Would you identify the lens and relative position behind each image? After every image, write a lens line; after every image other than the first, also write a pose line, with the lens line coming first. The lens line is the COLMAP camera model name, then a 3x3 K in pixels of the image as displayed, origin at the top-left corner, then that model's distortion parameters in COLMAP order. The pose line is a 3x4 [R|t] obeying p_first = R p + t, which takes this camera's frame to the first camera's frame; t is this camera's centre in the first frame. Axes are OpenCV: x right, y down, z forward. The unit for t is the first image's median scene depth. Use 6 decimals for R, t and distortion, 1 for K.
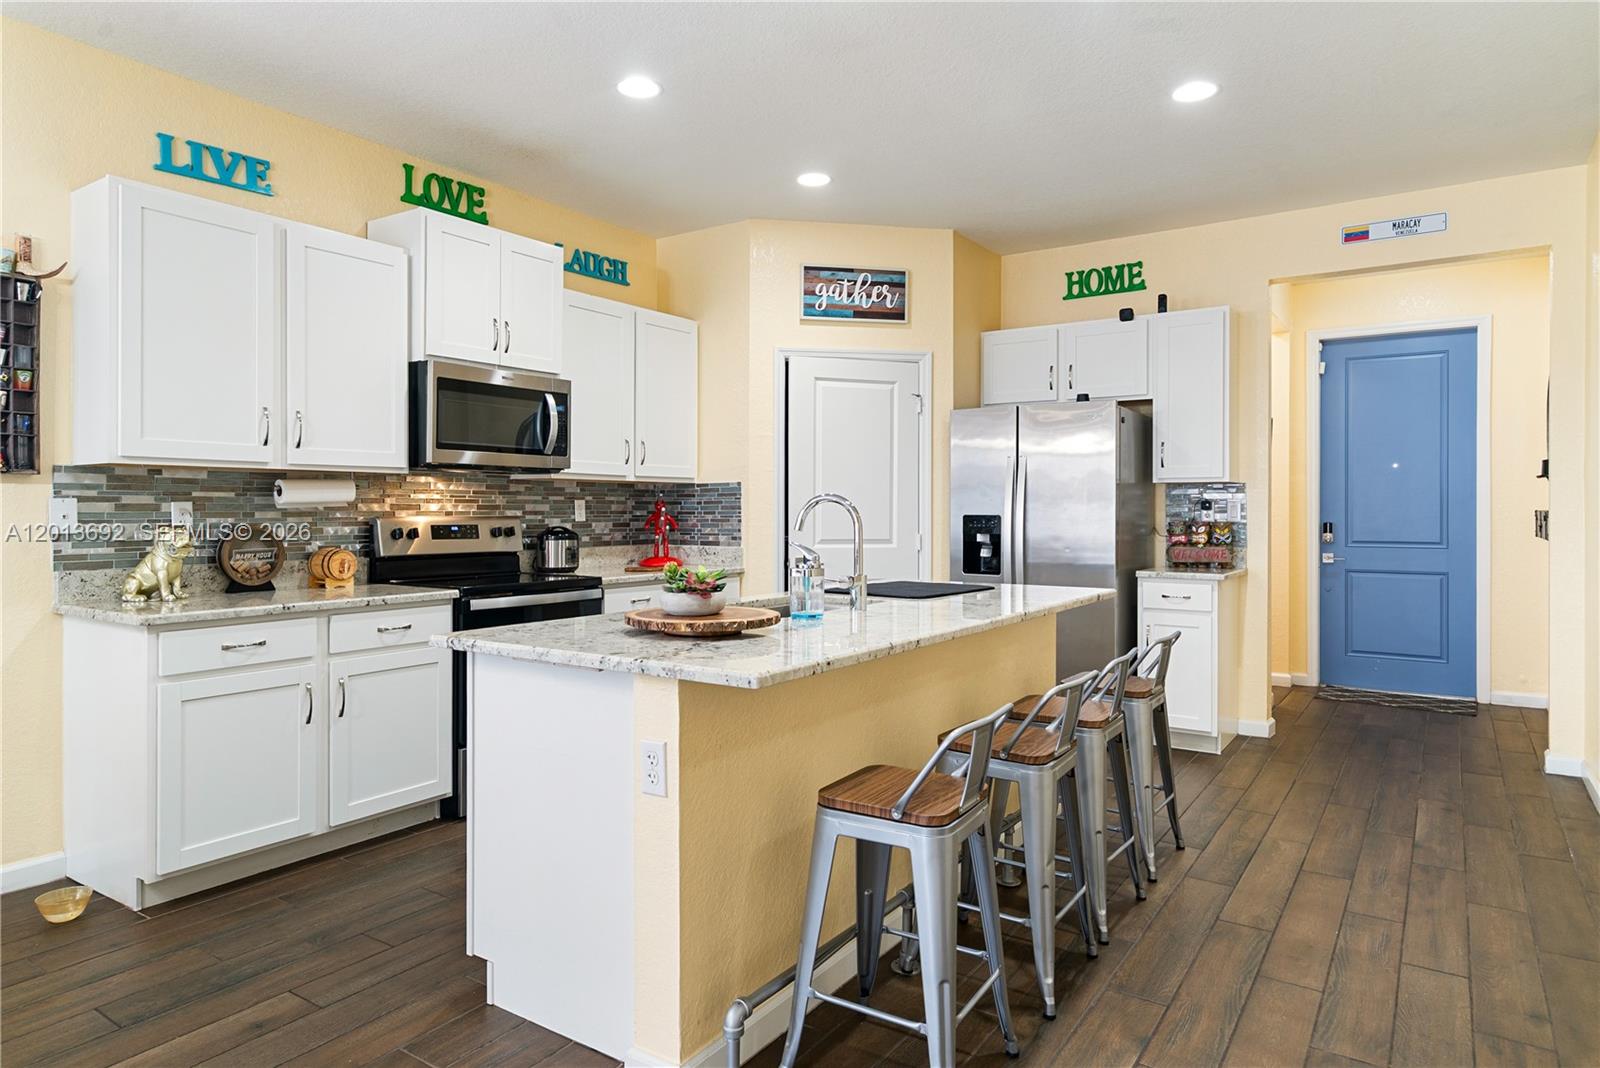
lens RADIAL K [[918.3, 0, 810.3], [0, 918.3, 520.7], [0, 0, 1]] dist [0.007778, 0.003478]
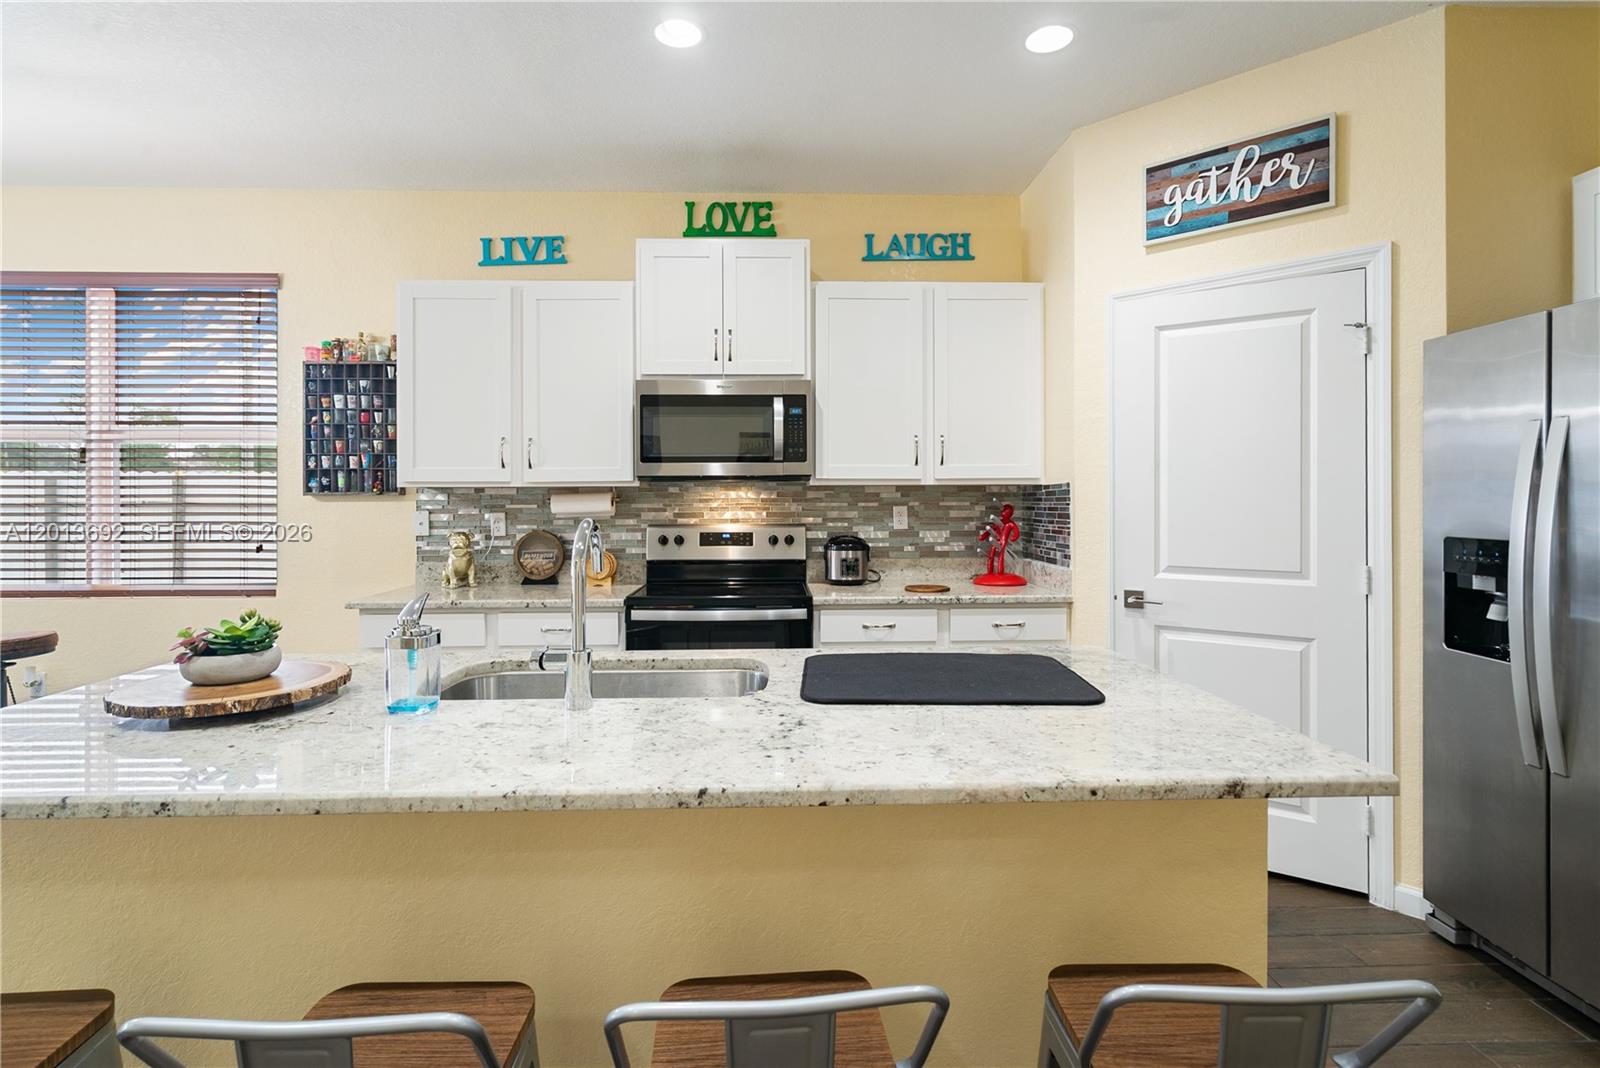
lens RADIAL K [[783.9, 0, 815.8], [0, 783.9, 505.6], [0, 0, 1]] dist [0.001118, 0.000403]
pose [[0.599721, 0.004391, -0.800197, 0.370399], [-0.006812, 0.999977, 0.000382, -0.025888], [0.800181, 0.005222, 0.599737, 0.523704]]
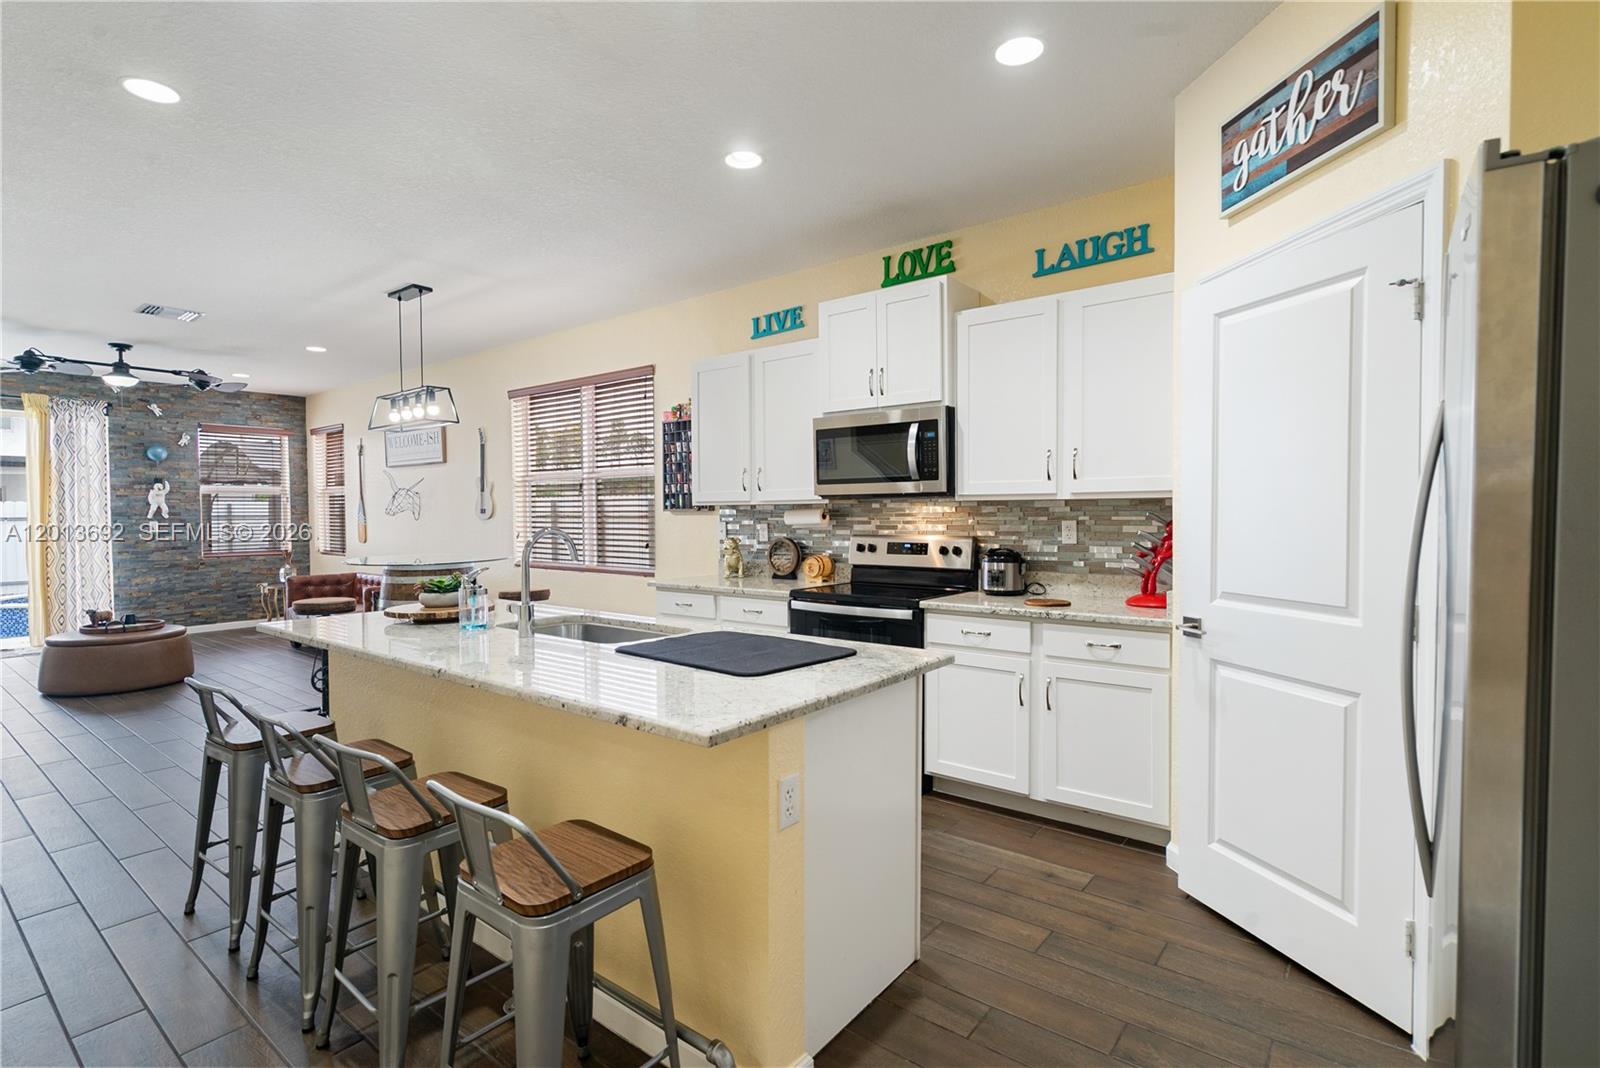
lens RADIAL K [[783.9, 0, 822.2], [0, 783.9, 544.6], [0, 0, 1]] dist [0.001118, 0.000403]
pose [[-0.057660, 0.039844, -0.997541, 0.610406], [-0.008218, 0.999150, 0.040383, -0.031772], [0.998302, 0.010526, -0.057284, 0.907796]]
